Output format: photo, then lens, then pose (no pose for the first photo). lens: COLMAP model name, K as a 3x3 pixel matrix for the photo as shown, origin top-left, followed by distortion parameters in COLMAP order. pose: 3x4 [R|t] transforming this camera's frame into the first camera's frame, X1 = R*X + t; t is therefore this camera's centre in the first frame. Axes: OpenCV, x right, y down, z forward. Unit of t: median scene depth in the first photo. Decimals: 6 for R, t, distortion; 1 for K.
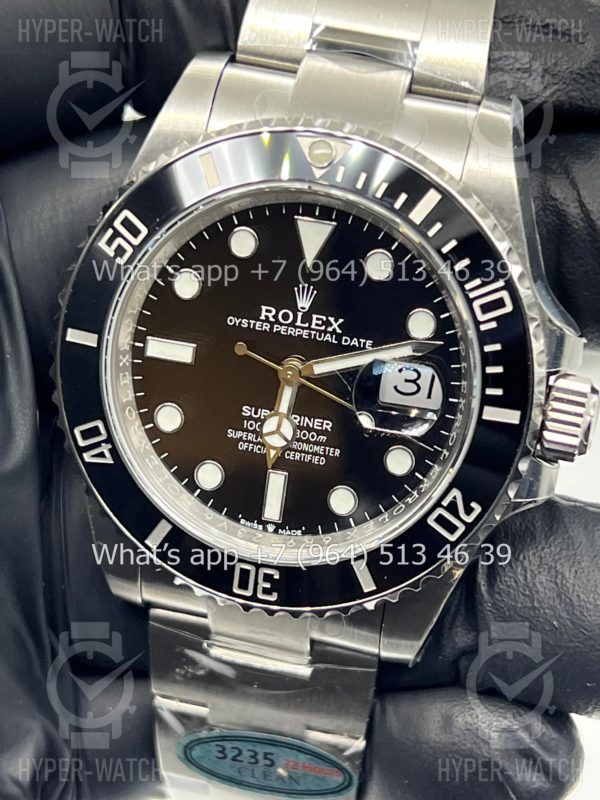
lens RADIAL K [[1907.2, 0, 300.0], [0, 1907.2, 400.0], [0, 0, 1]] dist [0.177080, 0.003621]
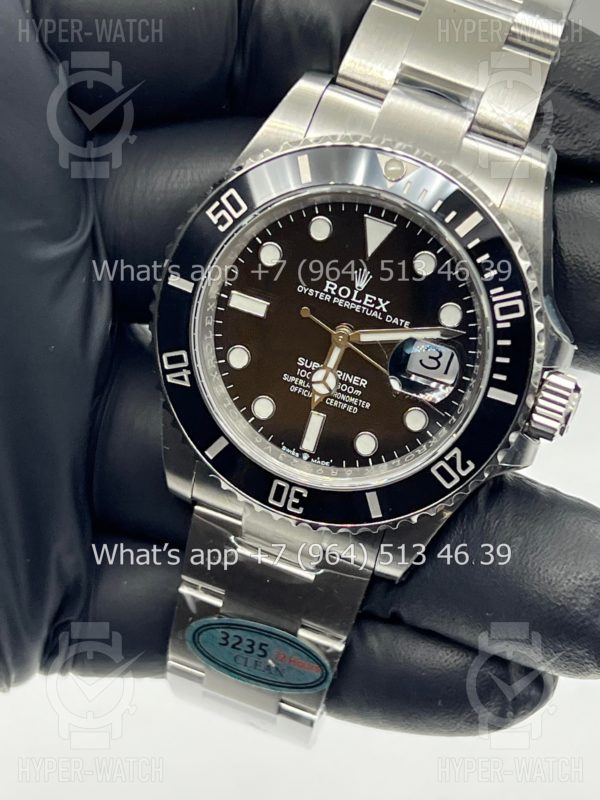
lens RADIAL K [[1907.2, 0, 300.0], [0, 1907.2, 400.0], [0, 0, 1]] dist [0.177080, 0.003621]
pose [[0.987852, 0.153728, 0.022696, -0.053924], [-0.154254, 0.987750, 0.023578, 0.001249], [-0.018793, -0.026792, 0.999464, -0.257257]]
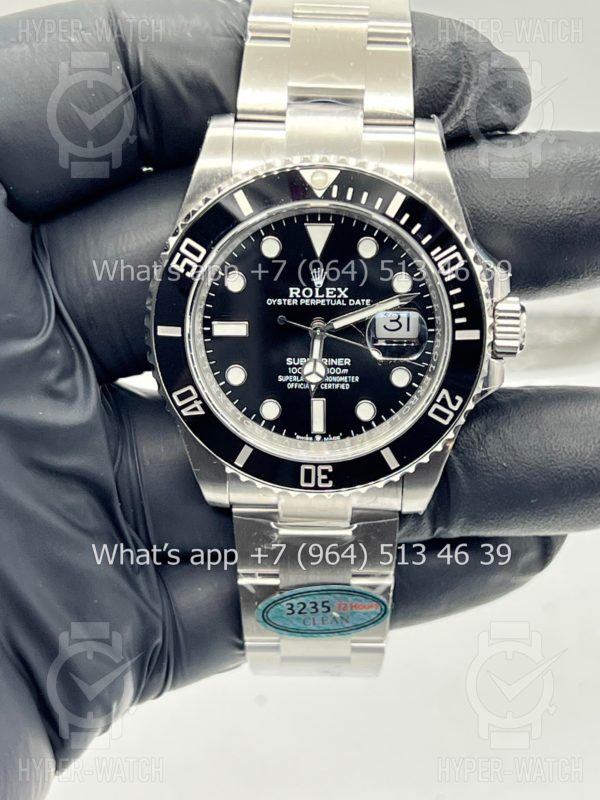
lens RADIAL K [[1907.2, 0, 300.0], [0, 1907.2, 400.0], [0, 0, 1]] dist [0.177080, 0.003621]
pose [[0.974948, -0.177759, 0.133707, -0.220244], [0.168582, 0.982662, 0.077169, -0.076194], [-0.145106, -0.052695, 0.988012, -0.430390]]
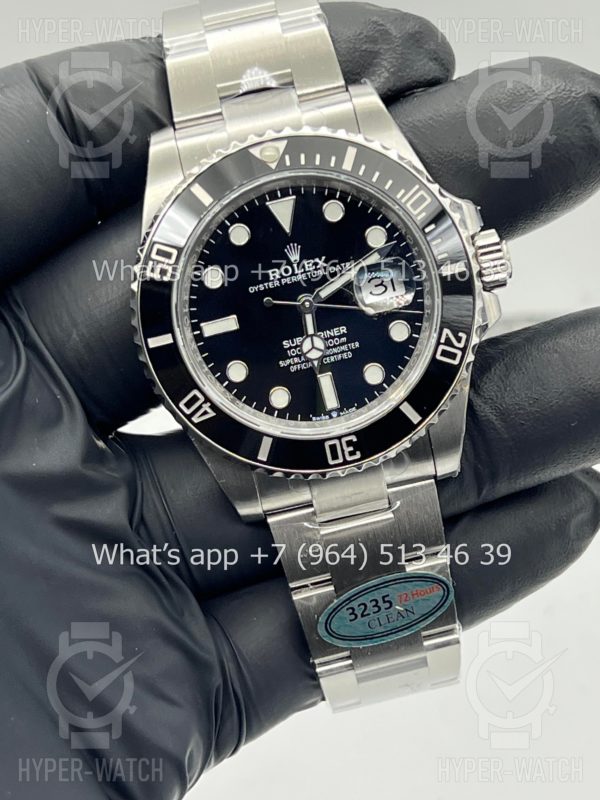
lens RADIAL K [[1907.2, 0, 300.0], [0, 1907.2, 400.0], [0, 0, 1]] dist [0.177080, 0.003621]
pose [[0.901007, -0.385189, 0.199540, -0.321057], [0.409602, 0.906889, -0.098883, 0.189599], [-0.142872, 0.170826, 0.974888, -0.381593]]
